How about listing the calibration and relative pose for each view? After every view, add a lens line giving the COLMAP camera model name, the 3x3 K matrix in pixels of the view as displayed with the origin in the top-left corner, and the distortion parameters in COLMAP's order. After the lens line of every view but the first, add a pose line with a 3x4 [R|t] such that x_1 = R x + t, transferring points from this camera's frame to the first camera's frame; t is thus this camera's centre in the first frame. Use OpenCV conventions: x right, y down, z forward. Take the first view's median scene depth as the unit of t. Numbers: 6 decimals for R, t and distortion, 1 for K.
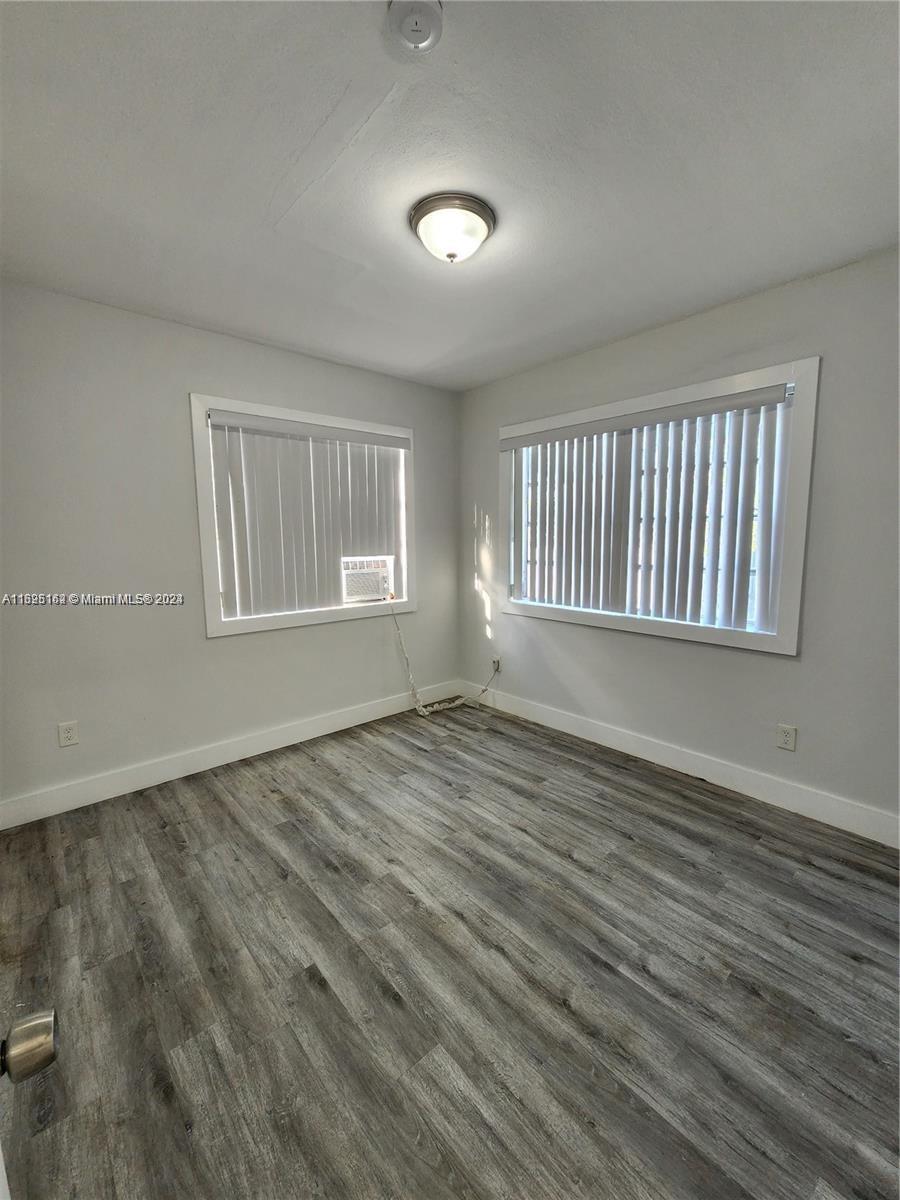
lens RADIAL K [[496.0, 0, 458.2], [0, 496.0, 595.5], [0, 0, 1]] dist [0.003793, -0.003643]
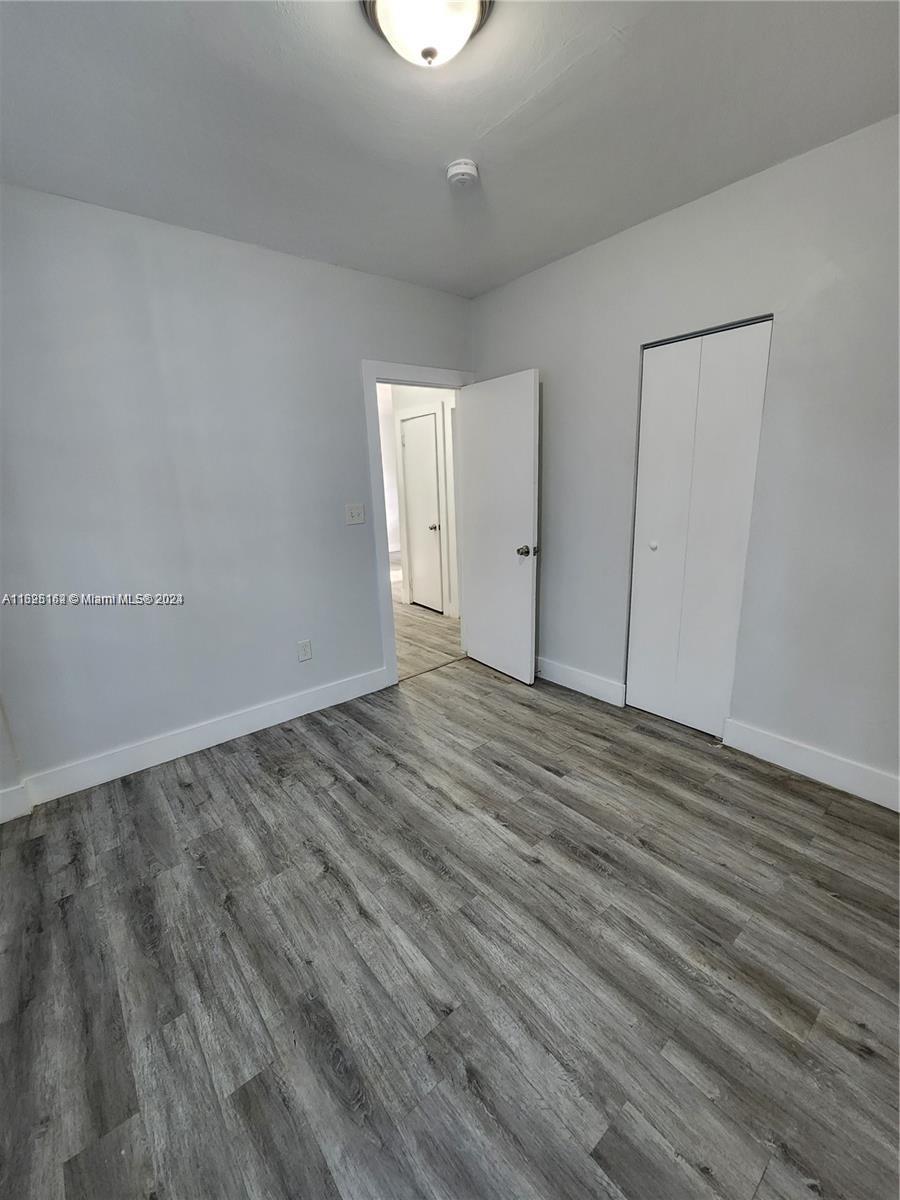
lens RADIAL K [[496.0, 0, 458.2], [0, 496.0, 595.5], [0, 0, 1]] dist [0.003793, -0.003643]
pose [[-0.998883, 0.033533, 0.033294, -0.047387], [0.042962, 0.937866, 0.344327, -0.214285], [-0.019679, 0.345373, -0.938259, 1.772071]]
